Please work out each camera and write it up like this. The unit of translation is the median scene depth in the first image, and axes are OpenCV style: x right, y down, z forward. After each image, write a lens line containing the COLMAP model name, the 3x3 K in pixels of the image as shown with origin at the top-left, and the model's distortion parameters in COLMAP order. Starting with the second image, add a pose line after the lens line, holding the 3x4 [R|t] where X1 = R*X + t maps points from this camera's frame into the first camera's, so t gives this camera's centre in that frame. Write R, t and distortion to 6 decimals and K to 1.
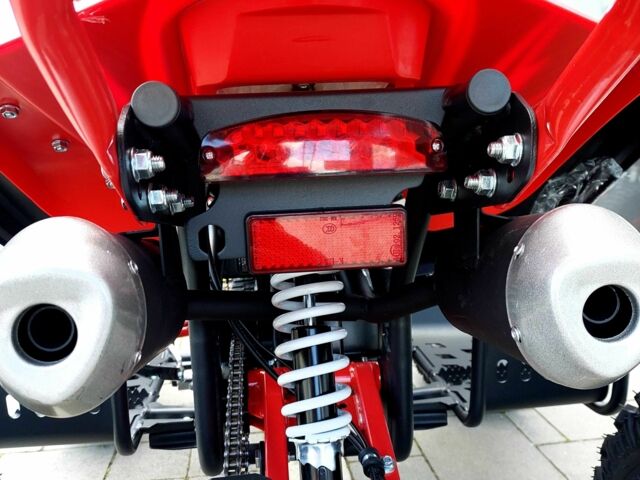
lens RADIAL K [[615.3, 0, 316.6], [0, 615.3, 245.3], [0, 0, 1]] dist [0.120085, -0.215962]
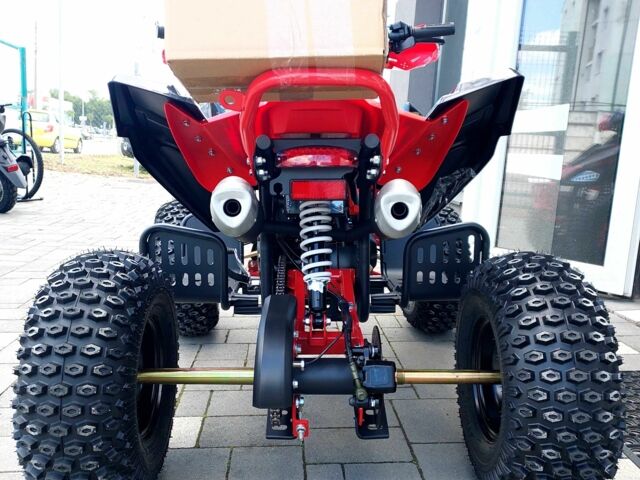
lens RADIAL K [[615.3, 0, 316.6], [0, 615.3, 245.3], [0, 0, 1]] dist [0.120085, -0.215962]
pose [[0.996795, 0.042265, -0.067918, 0.224909], [-0.043081, 0.999015, -0.010594, 0.290482], [0.067403, 0.013486, 0.997635, -1.921409]]
